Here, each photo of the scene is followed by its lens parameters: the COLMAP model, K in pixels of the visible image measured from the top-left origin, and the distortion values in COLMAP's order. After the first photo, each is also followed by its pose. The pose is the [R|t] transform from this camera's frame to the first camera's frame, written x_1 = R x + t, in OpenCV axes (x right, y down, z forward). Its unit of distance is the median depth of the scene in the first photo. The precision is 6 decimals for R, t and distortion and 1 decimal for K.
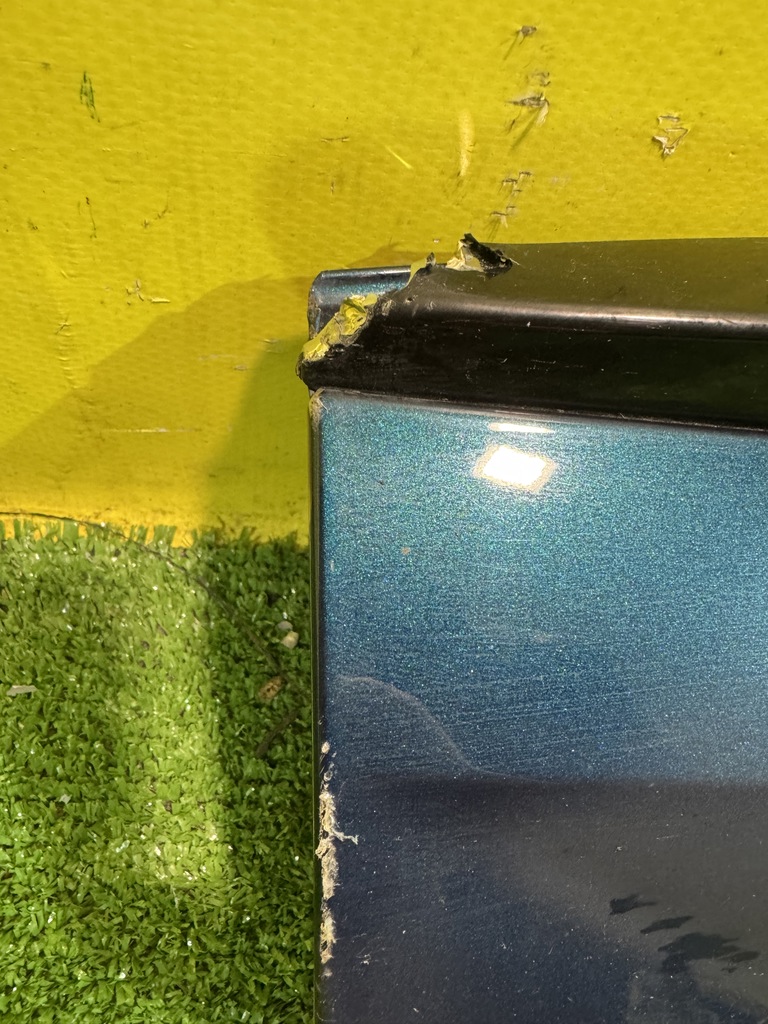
lens RADIAL K [[719.0, 0, 366.8], [0, 719.0, 463.5], [0, 0, 1]] dist [0.009640, 0.001977]
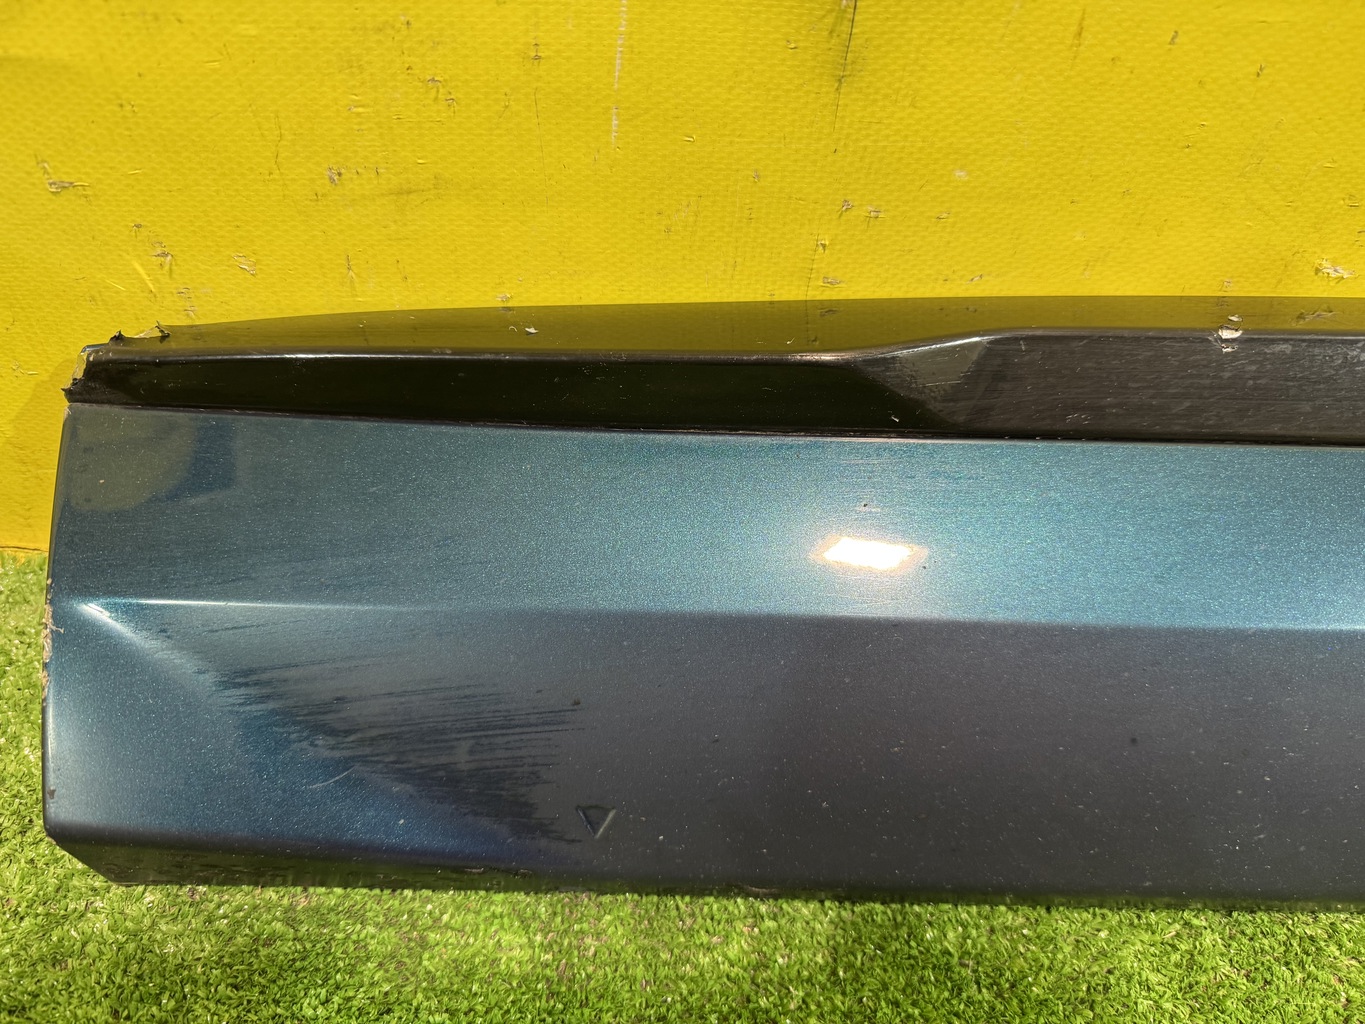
lens RADIAL K [[976.7, 0, 684.9], [0, 976.7, 514.1], [0, 0, 1]] dist [-0.009705, -0.002004]
pose [[0.997456, -0.051841, -0.048936, 0.962928], [0.043054, 0.985171, -0.166087, 0.393582], [0.056820, 0.163558, 0.984896, -0.803960]]
